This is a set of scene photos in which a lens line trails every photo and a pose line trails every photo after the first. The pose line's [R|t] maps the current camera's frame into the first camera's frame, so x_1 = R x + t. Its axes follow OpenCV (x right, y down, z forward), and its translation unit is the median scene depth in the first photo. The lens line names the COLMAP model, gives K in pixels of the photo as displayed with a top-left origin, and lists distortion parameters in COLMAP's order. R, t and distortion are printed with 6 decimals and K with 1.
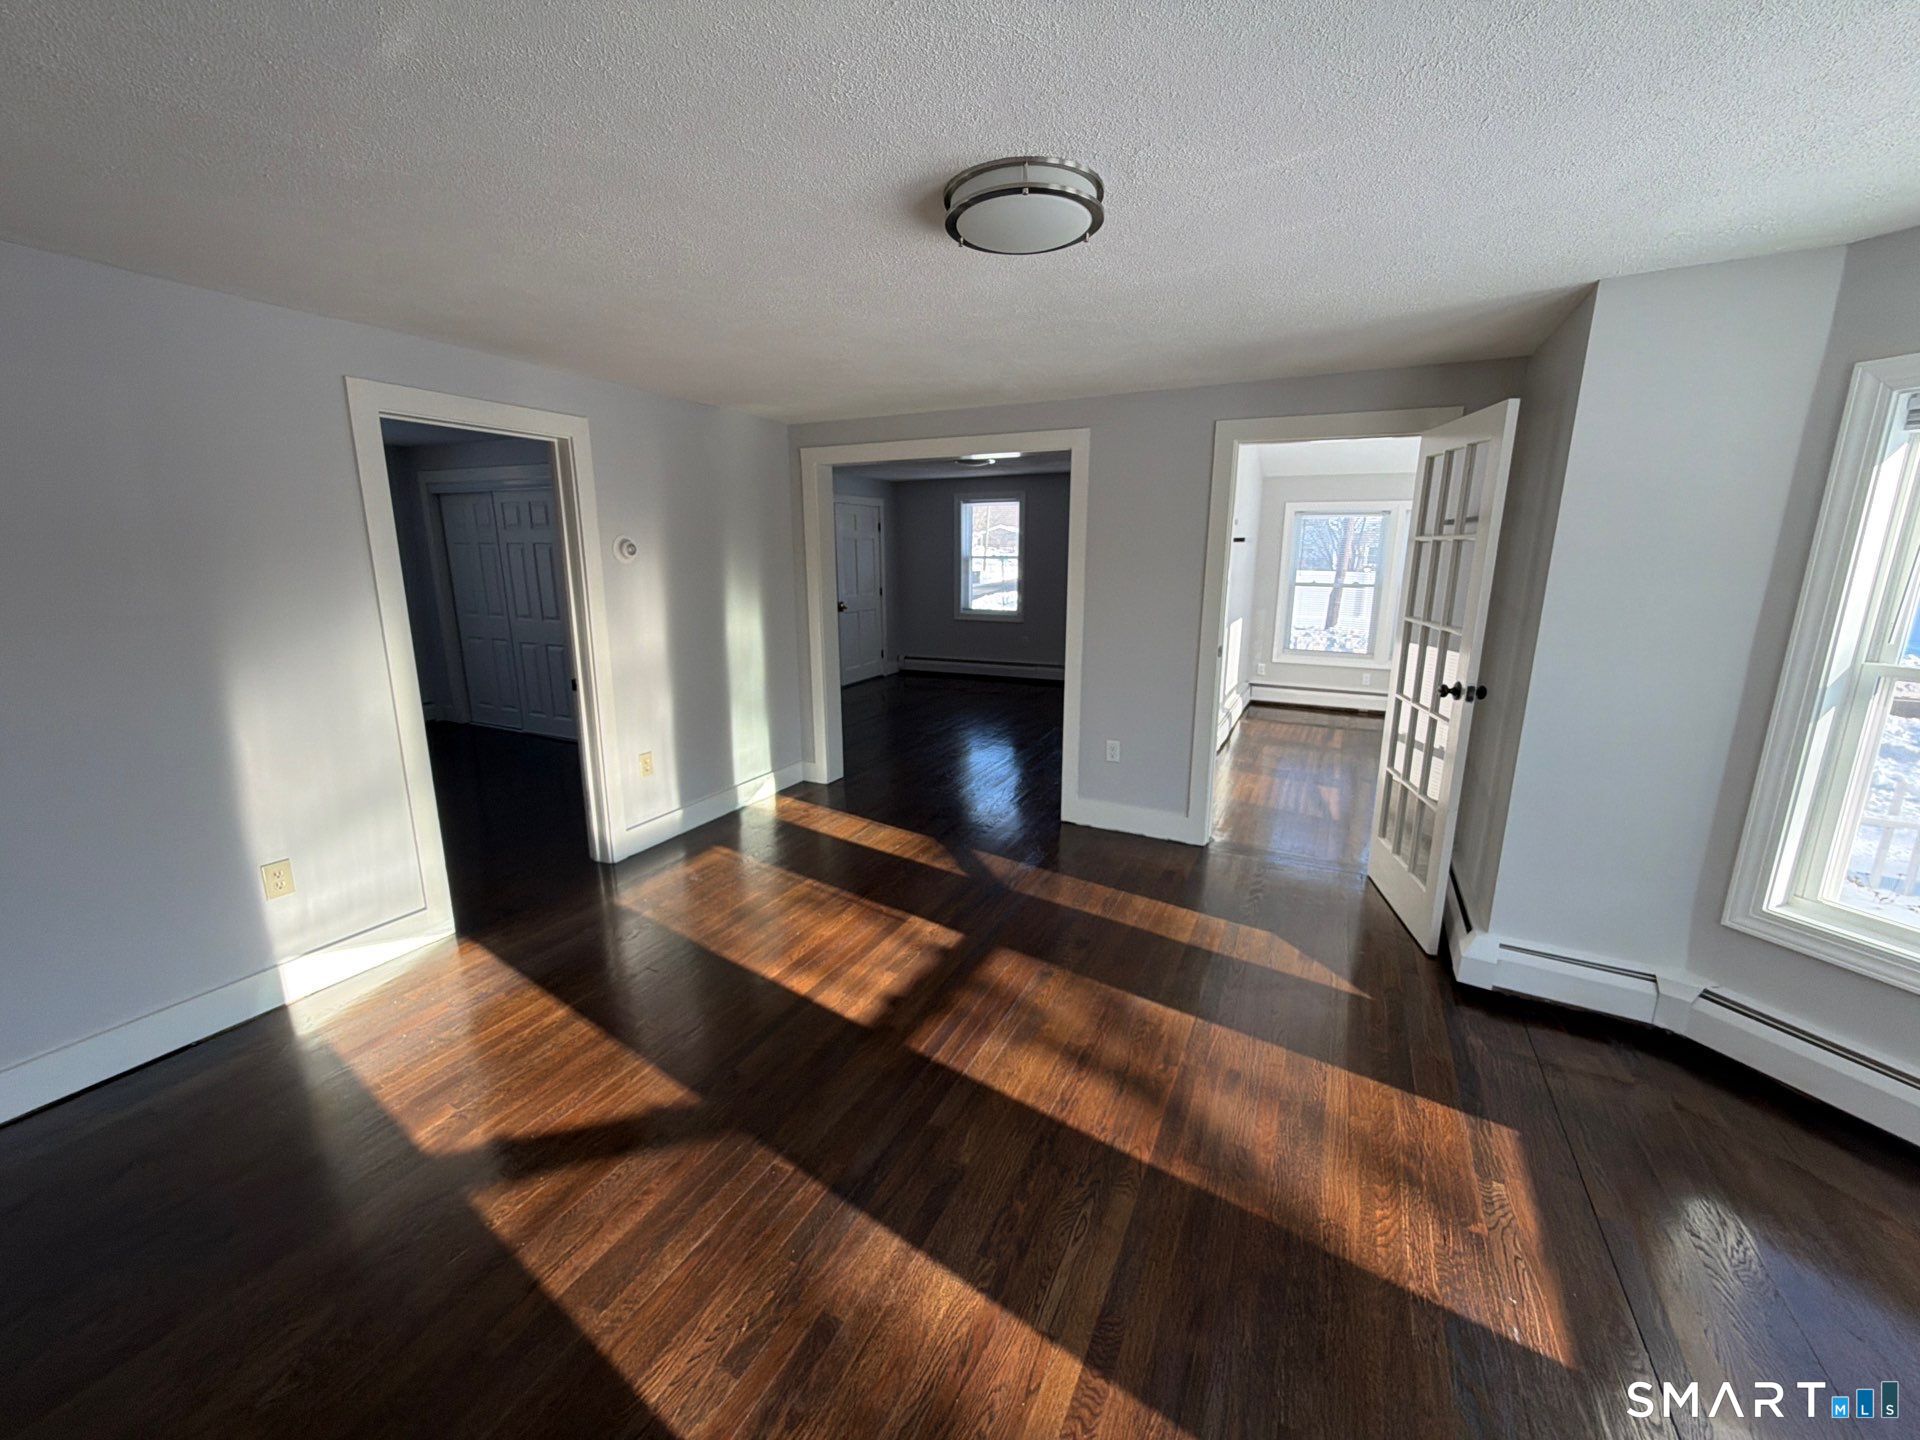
lens RADIAL K [[765.5, 0, 958.2], [0, 765.5, 727.3], [0, 0, 1]] dist [0.001759, 0.000327]
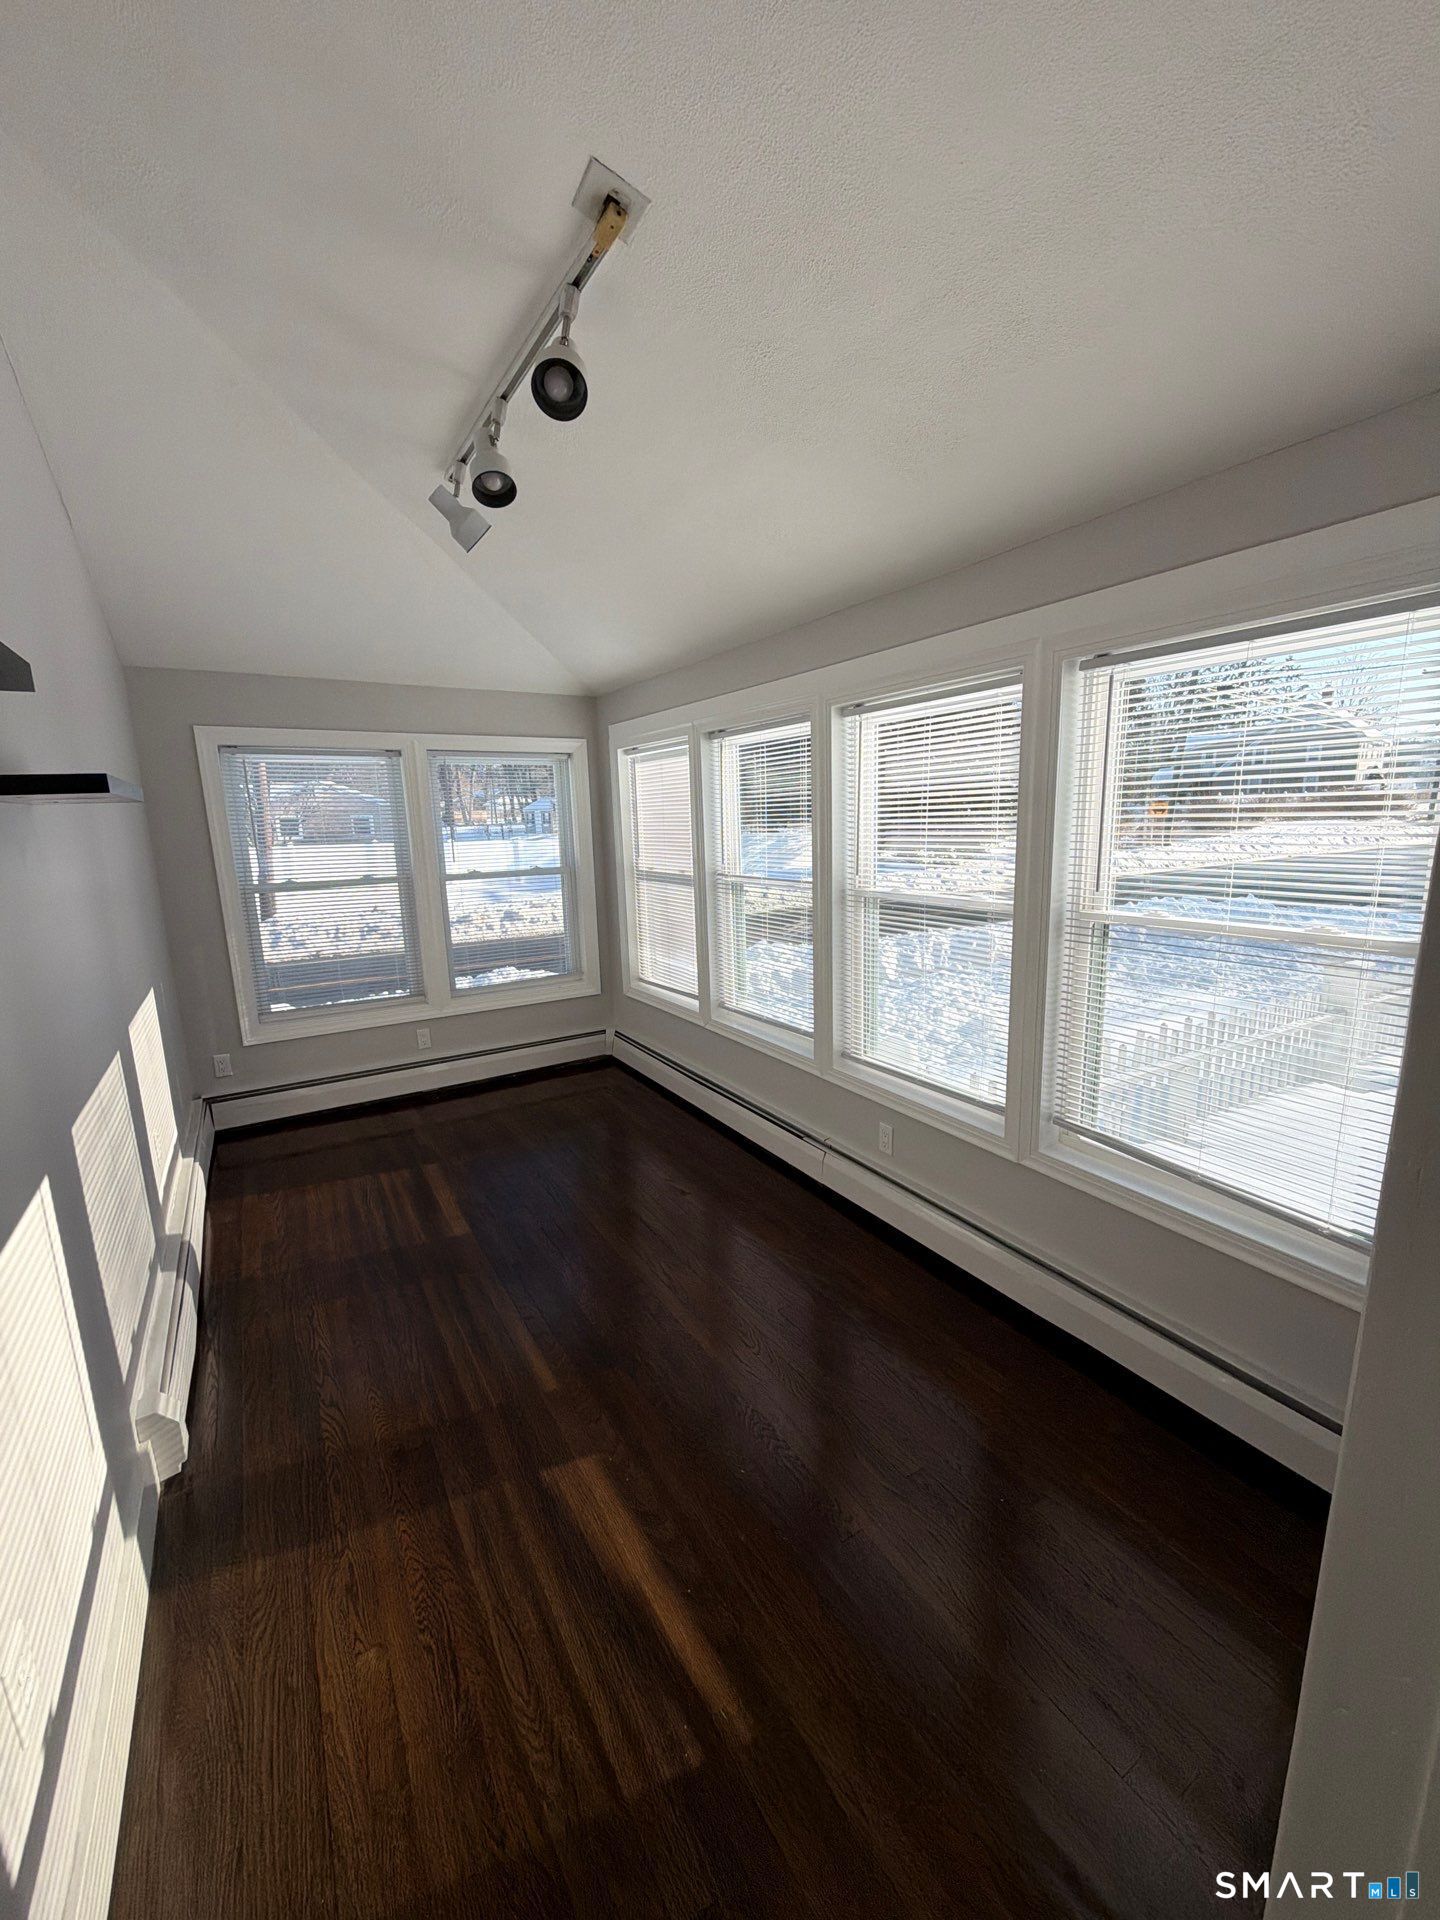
lens RADIAL K [[765.5, 0, 731.4], [0, 765.5, 953.3], [0, 0, 1]] dist [0.001759, 0.000327]
pose [[0.523112, -0.171153, 0.834901, 0.523740], [0.217468, 0.974005, 0.063413, -0.323790], [-0.824052, 0.148392, 0.546735, 1.401128]]
